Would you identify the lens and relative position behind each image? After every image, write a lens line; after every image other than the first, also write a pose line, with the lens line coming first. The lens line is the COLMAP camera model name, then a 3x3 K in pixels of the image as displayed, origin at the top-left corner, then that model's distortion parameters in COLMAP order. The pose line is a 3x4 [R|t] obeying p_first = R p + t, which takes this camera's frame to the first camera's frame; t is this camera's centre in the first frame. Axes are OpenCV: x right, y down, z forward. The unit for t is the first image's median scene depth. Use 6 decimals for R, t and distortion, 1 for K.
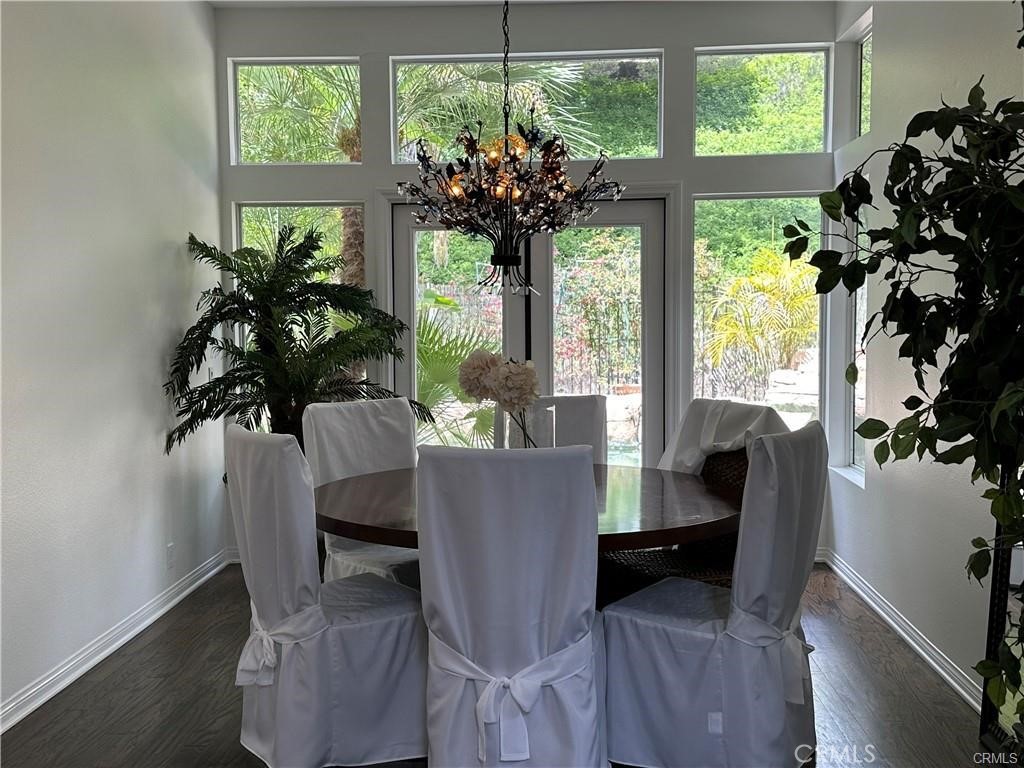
lens RADIAL K [[1117.3, 0, 512.0], [0, 1117.3, 384.0], [0, 0, 1]] dist [0.012332, 0.009671]
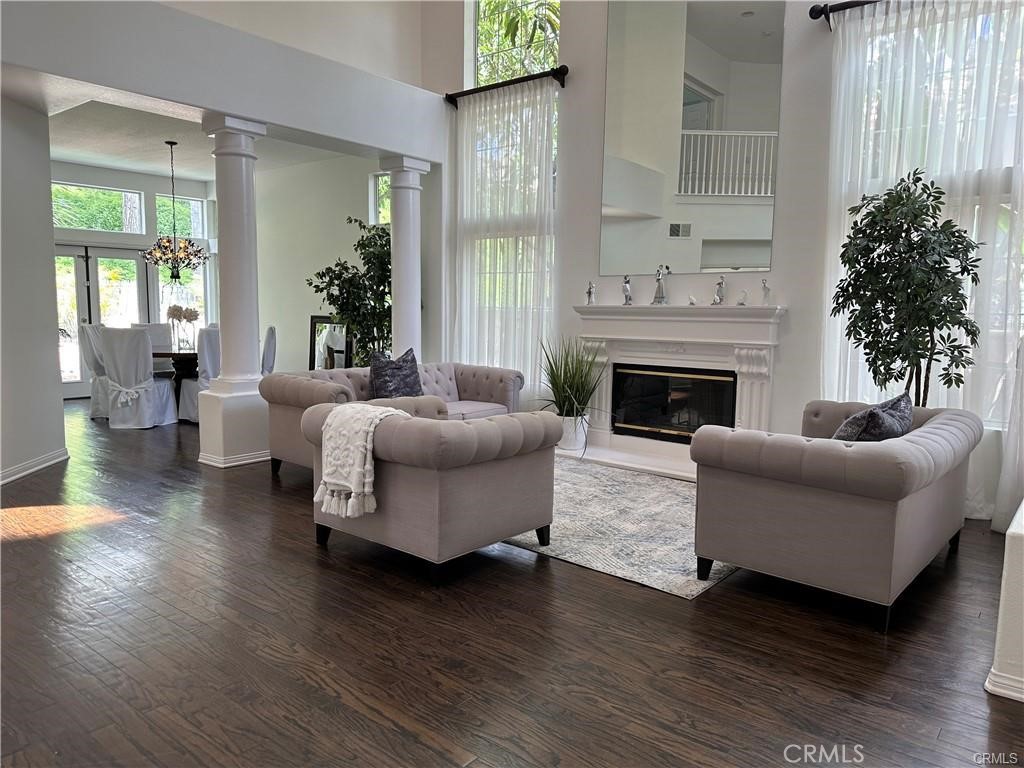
lens RADIAL K [[717.0, 0, 512.0], [0, 717.0, 384.0], [0, 0, 1]] dist [0.130802, -0.189977]
pose [[0.597811, -0.062724, 0.799179, -2.004632], [0.029205, 0.997976, 0.056480, 0.189356], [-0.801105, -0.010424, 0.598434, -1.875373]]
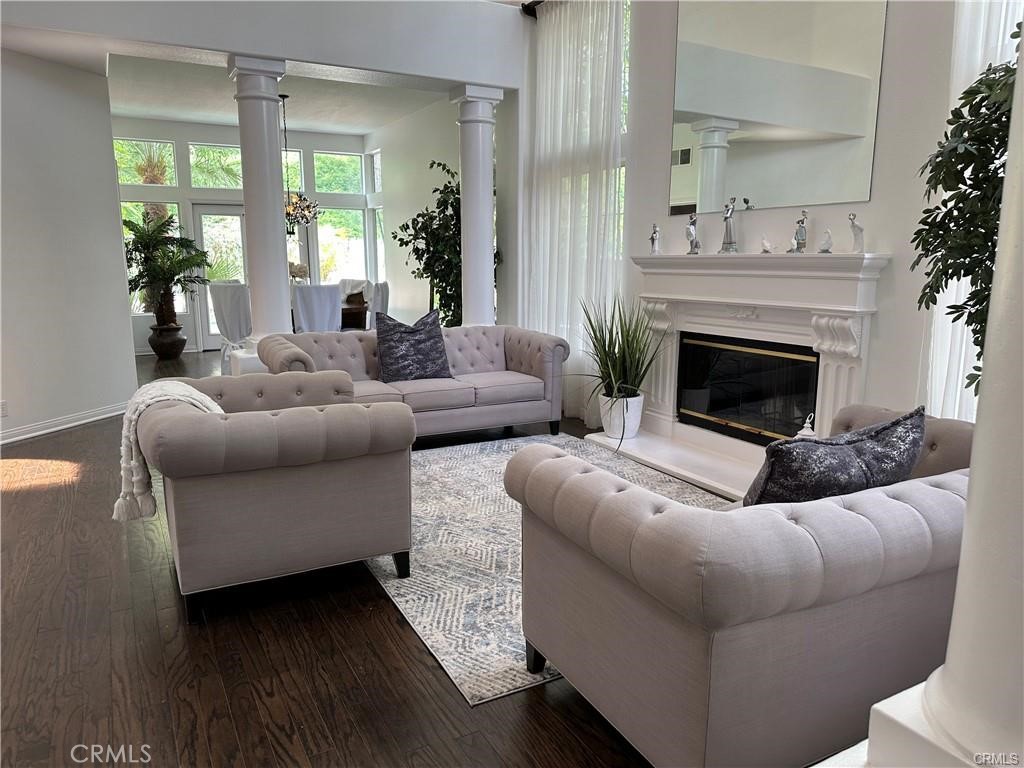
lens RADIAL K [[717.0, 0, 512.0], [0, 717.0, 384.0], [0, 0, 1]] dist [0.130802, -0.189977]
pose [[0.853548, -0.077421, 0.515230, -1.037950], [0.021762, 0.993332, 0.113212, 0.179065], [-0.520560, -0.085420, 0.849541, -2.118484]]
